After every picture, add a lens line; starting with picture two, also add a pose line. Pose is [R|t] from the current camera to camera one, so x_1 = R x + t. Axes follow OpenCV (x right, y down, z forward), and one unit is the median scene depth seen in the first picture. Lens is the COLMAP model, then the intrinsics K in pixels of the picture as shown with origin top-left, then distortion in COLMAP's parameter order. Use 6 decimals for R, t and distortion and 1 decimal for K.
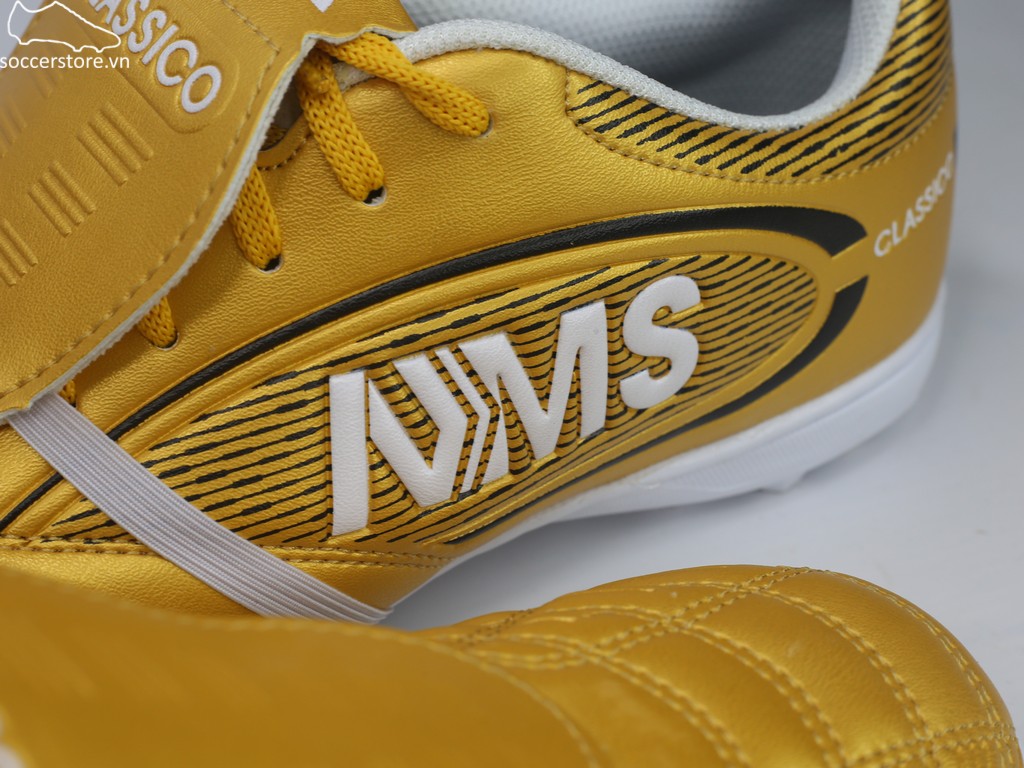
lens RADIAL K [[2027.4, 0, 564.9], [0, 2027.4, 441.4], [0, 0, 1]] dist [-0.164343, 0.000000]
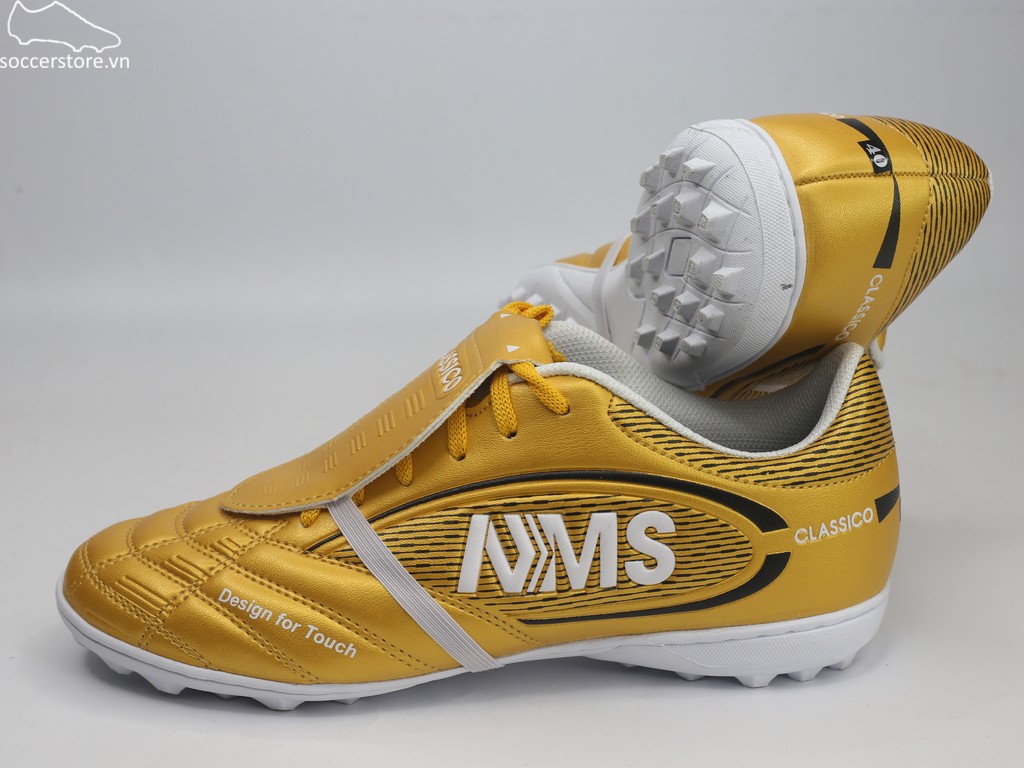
lens RADIAL K [[1906.6, 0, 484.4], [0, 1906.6, 338.2], [0, 0, 1]] dist [-0.169121, 0.000000]
pose [[0.877901, 0.104922, -0.467206, 0.770531], [-0.287391, 0.895881, -0.338828, 0.454033], [0.383011, 0.431728, 0.816648, -0.665778]]
